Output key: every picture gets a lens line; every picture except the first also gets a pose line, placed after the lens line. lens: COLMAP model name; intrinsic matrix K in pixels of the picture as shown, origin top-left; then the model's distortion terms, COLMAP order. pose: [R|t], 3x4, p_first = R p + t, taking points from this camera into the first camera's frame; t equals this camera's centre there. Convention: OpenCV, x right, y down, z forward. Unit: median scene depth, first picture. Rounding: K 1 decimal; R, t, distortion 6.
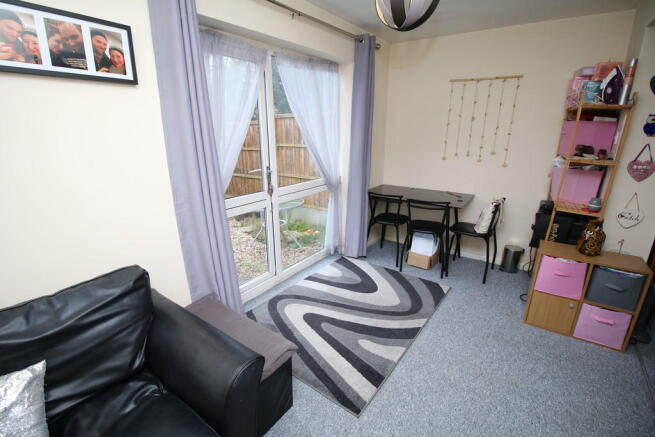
lens RADIAL K [[304.5, 0, 325.7], [0, 304.5, 218.2], [0, 0, 1]] dist [-0.000343, -0.000169]
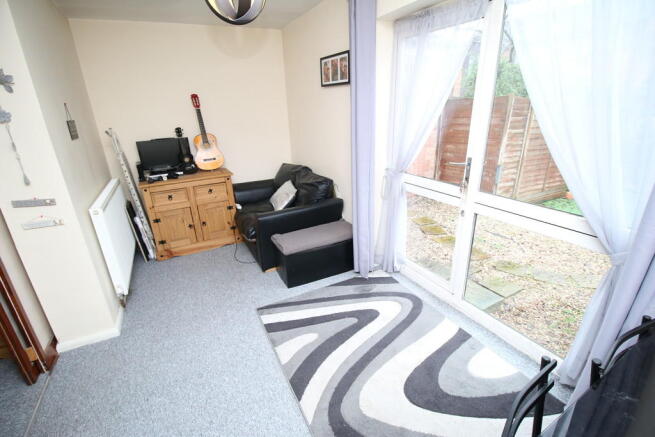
lens RADIAL K [[304.5, 0, 325.7], [0, 304.5, 218.2], [0, 0, 1]] dist [-0.000343, -0.000169]
pose [[-0.449034, 0.327980, -0.831142, 0.814987], [-0.223909, 0.859210, 0.460025, -0.388475], [0.865005, 0.392668, -0.312376, 1.226055]]
